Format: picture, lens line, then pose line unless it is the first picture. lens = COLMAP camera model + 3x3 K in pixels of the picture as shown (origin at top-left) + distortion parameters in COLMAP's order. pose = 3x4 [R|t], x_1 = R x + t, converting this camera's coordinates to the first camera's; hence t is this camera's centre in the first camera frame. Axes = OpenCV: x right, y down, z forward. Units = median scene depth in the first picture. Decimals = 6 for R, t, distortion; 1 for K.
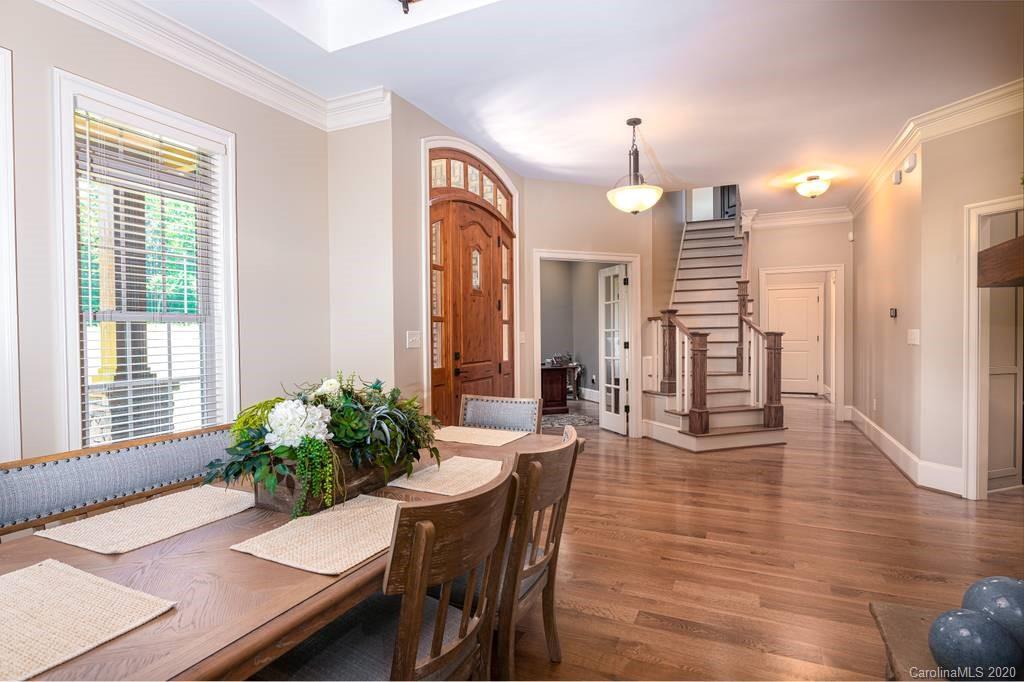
lens RADIAL K [[548.2, 0, 514.6], [0, 548.2, 345.1], [0, 0, 1]] dist [-0.002147, -0.000080]
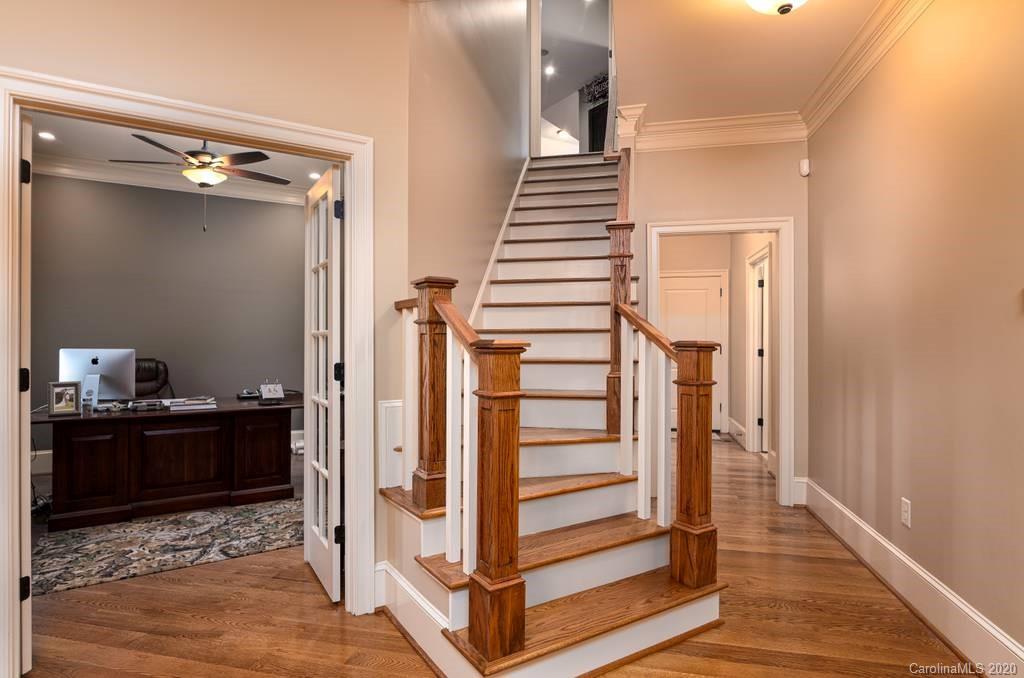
lens RADIAL K [[548.2, 0, 508.4], [0, 548.2, 339.2], [0, 0, 1]] dist [-0.002147, -0.000080]
pose [[0.980089, 0.008887, 0.198360, 0.246026], [-0.004972, 0.999783, -0.020226, -0.015856], [-0.198497, 0.018837, 0.979920, 0.598575]]
